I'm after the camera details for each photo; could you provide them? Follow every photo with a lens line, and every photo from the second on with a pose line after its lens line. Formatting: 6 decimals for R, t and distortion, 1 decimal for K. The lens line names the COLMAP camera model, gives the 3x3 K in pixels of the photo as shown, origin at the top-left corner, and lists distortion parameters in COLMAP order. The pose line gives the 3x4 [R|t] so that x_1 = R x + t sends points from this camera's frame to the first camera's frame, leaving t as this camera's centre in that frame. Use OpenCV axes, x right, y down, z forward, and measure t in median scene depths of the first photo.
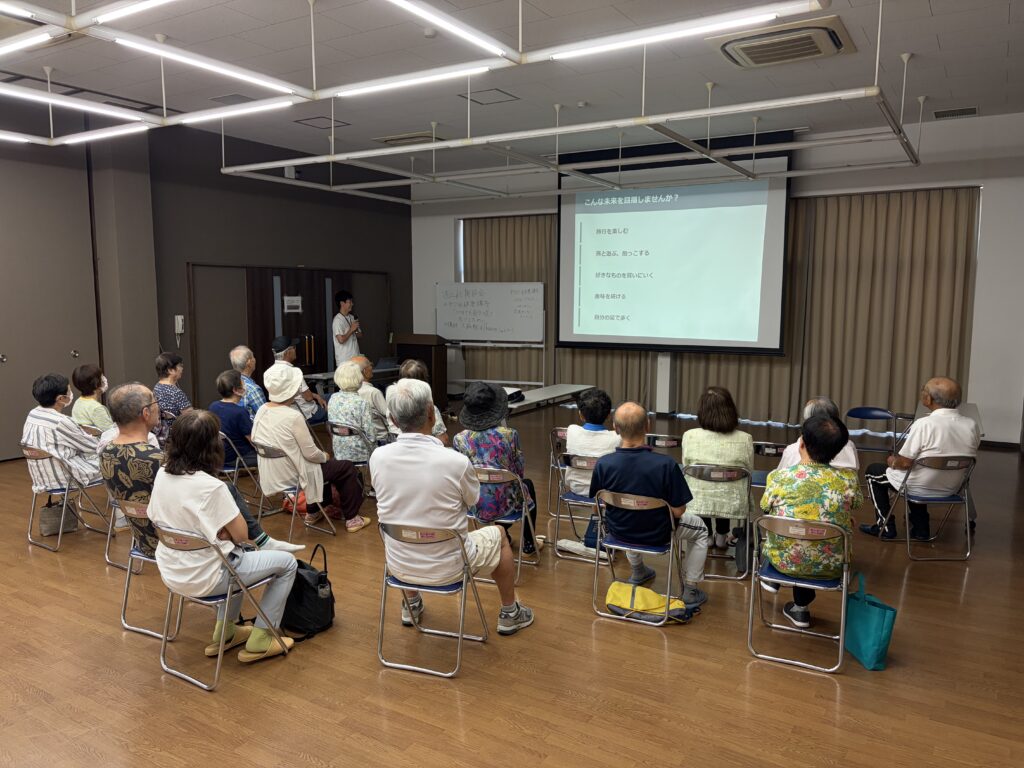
lens RADIAL K [[785.1, 0, 520.5], [0, 785.1, 387.2], [0, 0, 1]] dist [0.019775, -0.012110]
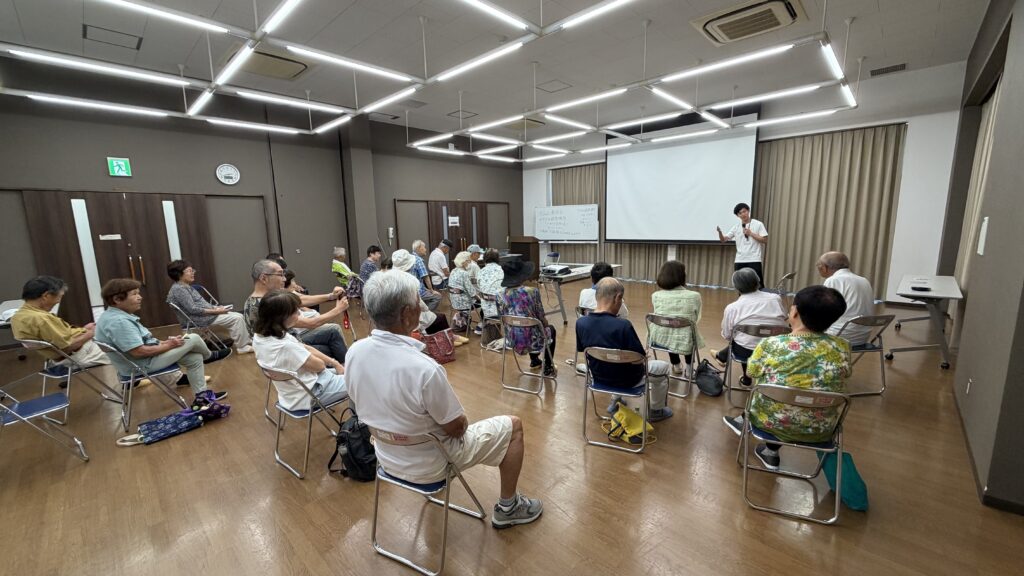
lens RADIAL K [[416.1, 0, 511.5], [0, 416.1, 289.0], [0, 0, 1]] dist [-0.002999, -0.000117]
pose [[0.976274, 0.005337, -0.216472, 0.070740], [0.004517, 0.998977, 0.044999, 0.011051], [0.216490, -0.044910, 0.975251, 0.142842]]
